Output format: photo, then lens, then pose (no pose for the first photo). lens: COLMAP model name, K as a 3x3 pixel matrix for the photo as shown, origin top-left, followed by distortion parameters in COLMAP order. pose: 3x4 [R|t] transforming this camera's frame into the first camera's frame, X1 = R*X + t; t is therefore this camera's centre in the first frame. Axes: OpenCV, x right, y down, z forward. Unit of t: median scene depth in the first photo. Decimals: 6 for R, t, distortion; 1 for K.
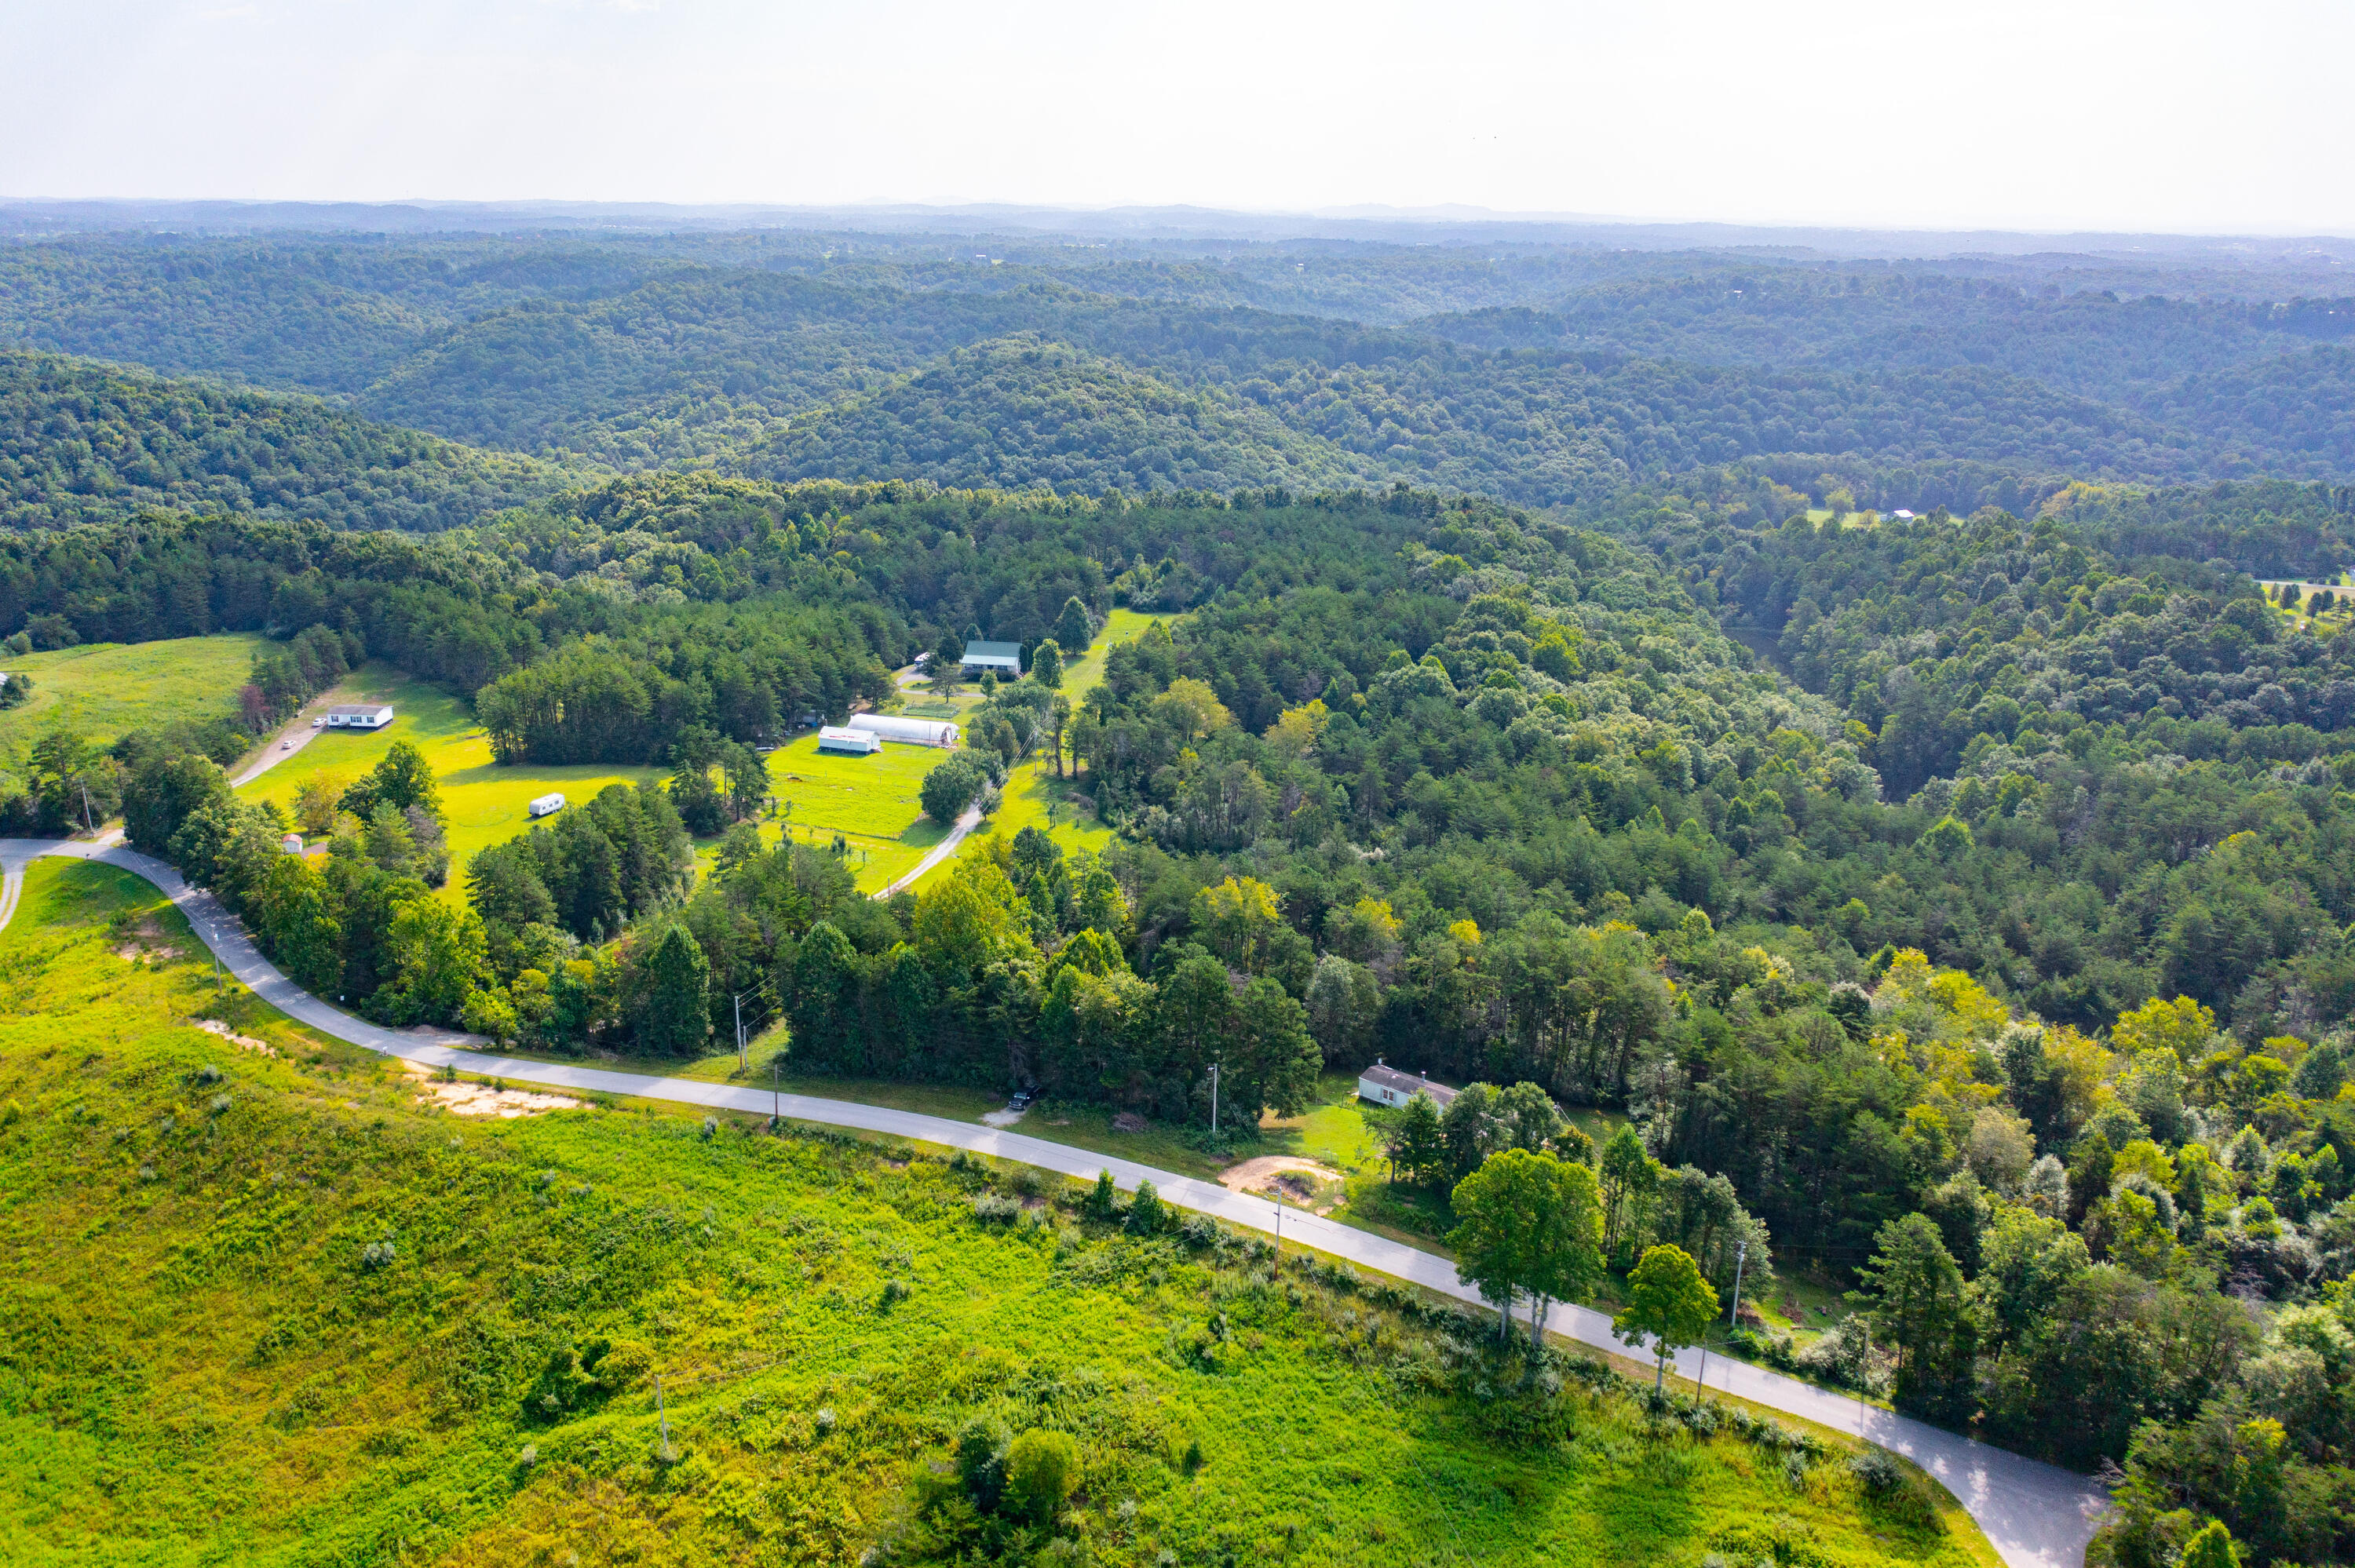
lens RADIAL K [[1850.4, 0, 1171.4], [0, 1850.4, 791.2], [0, 0, 1]] dist [-0.015842, 0.007013]
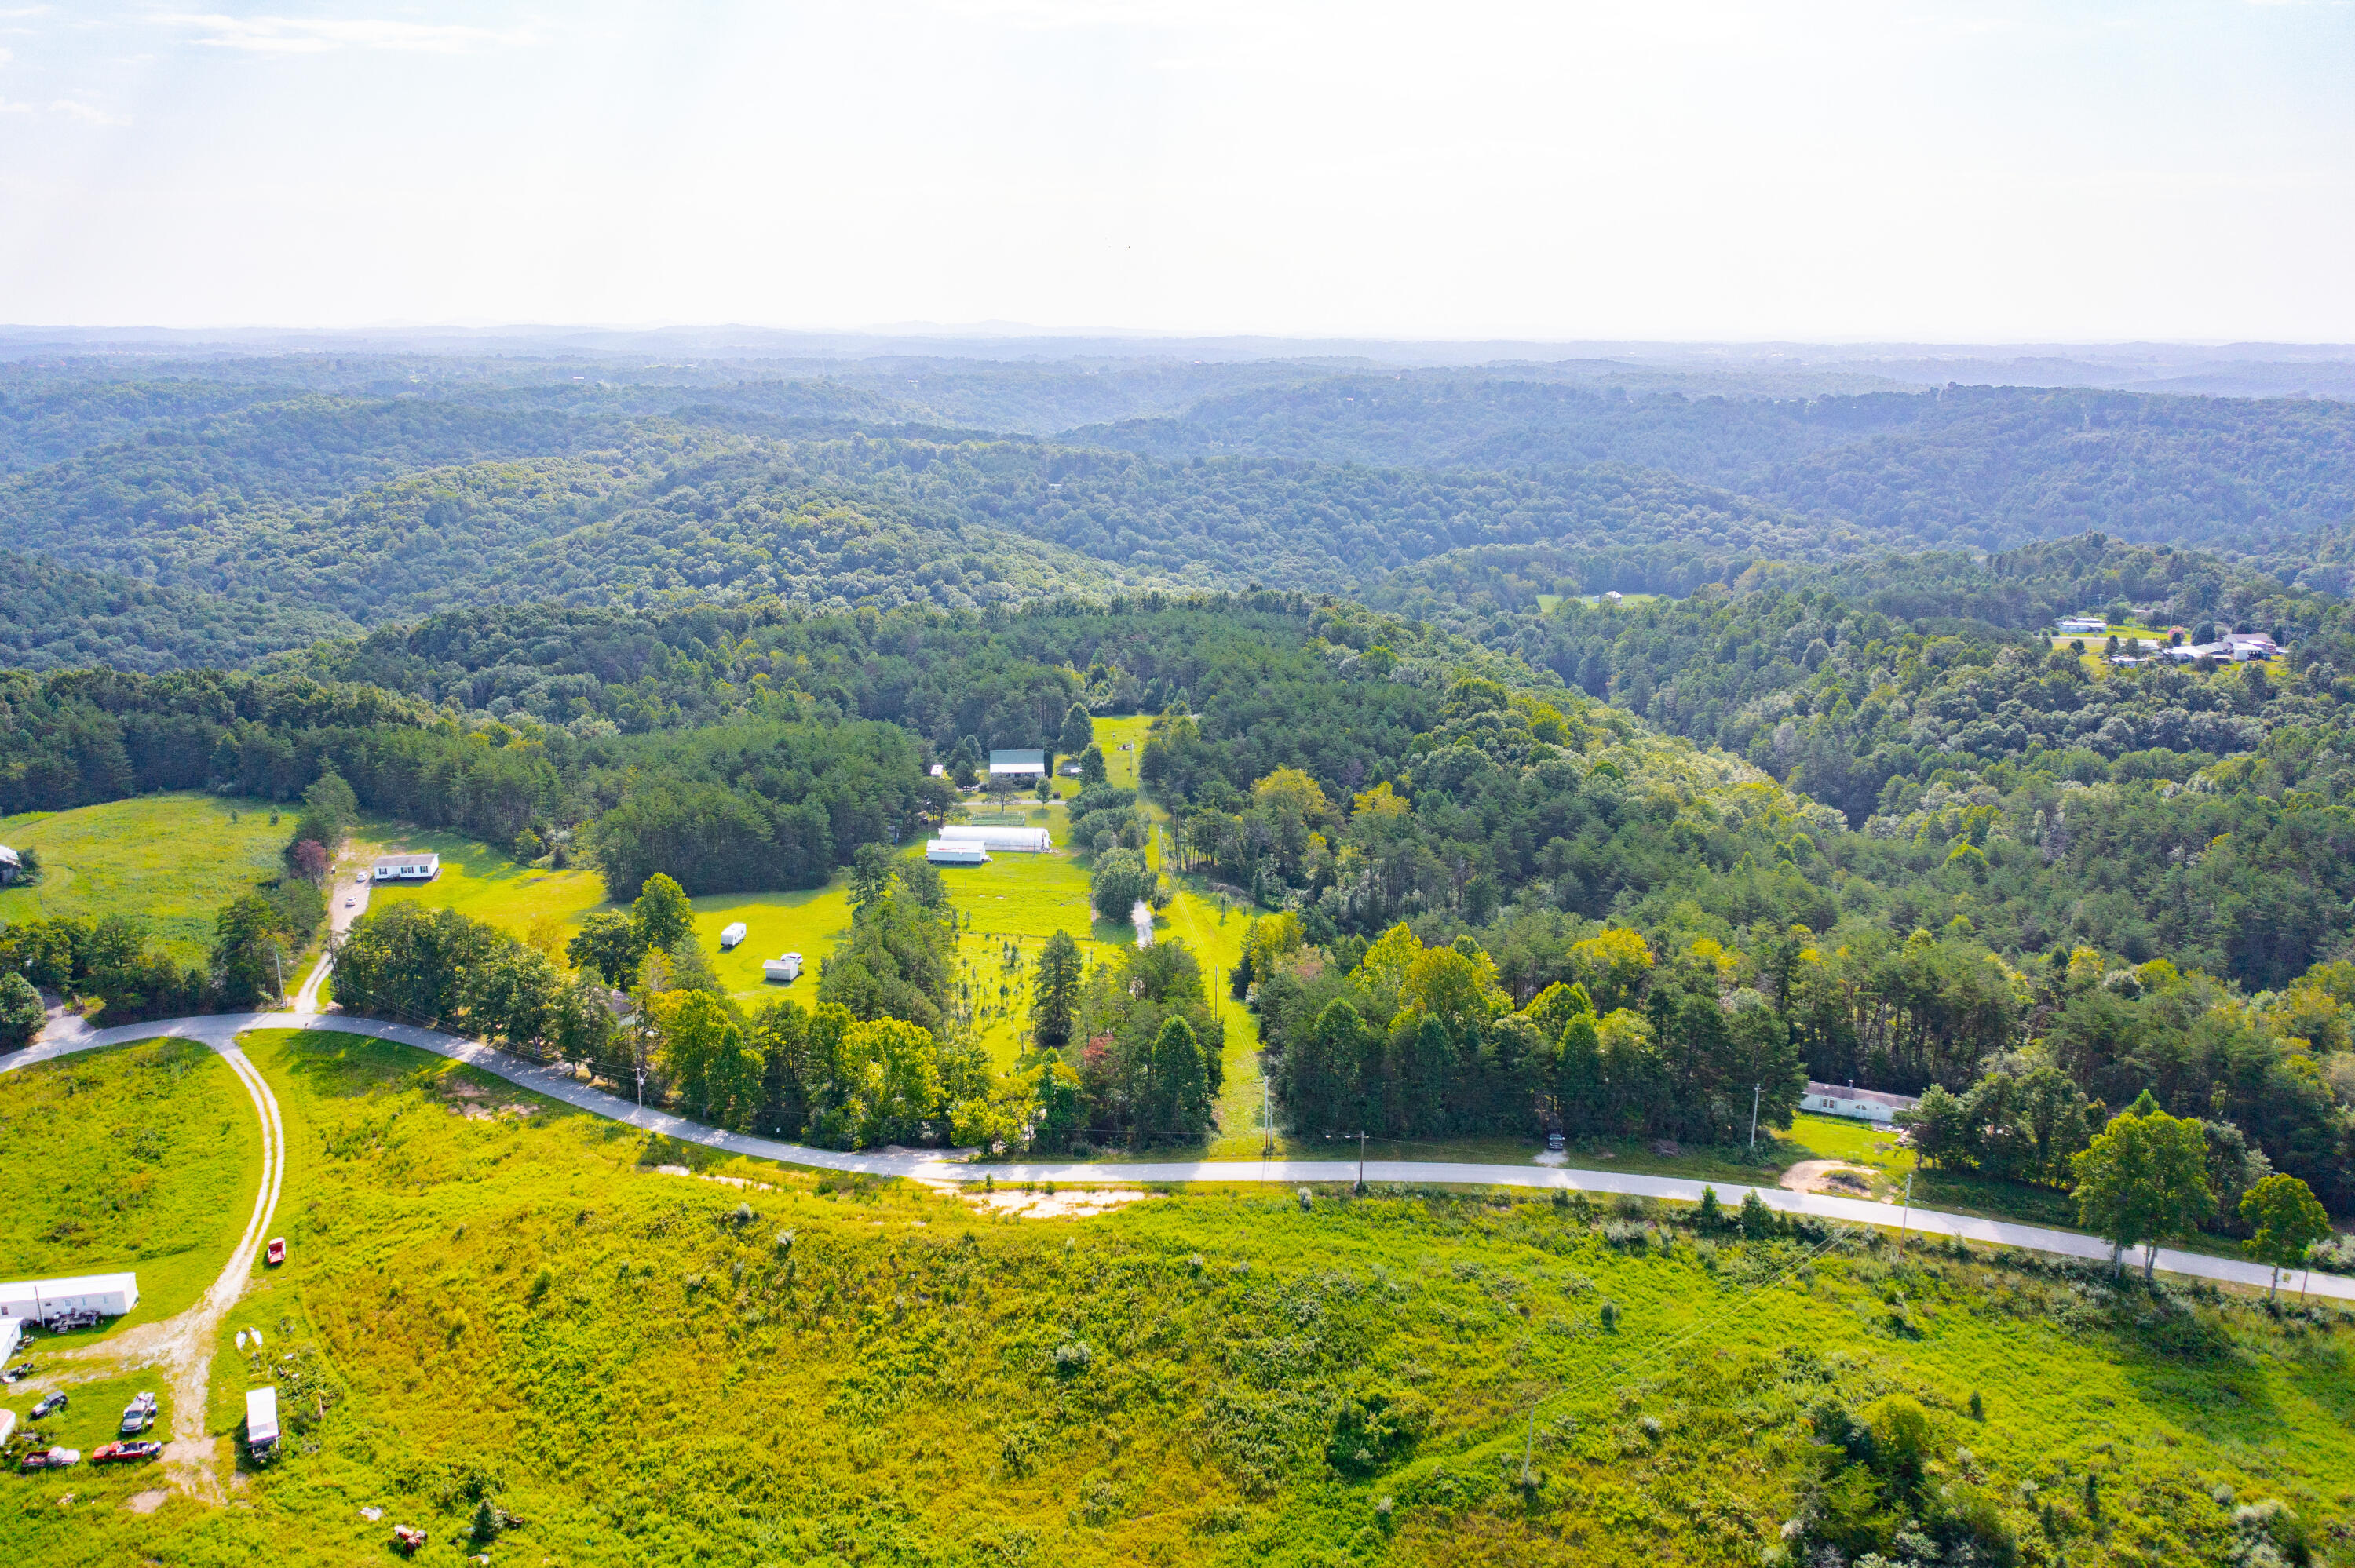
lens RADIAL K [[1850.4, 0, 1171.4], [0, 1850.4, 791.2], [0, 0, 1]] dist [-0.015842, 0.007013]
pose [[0.970421, -0.066692, 0.232024, -0.332754], [0.080156, 0.995573, -0.049083, -0.001846], [-0.227723, 0.066230, 0.971471, -0.011889]]
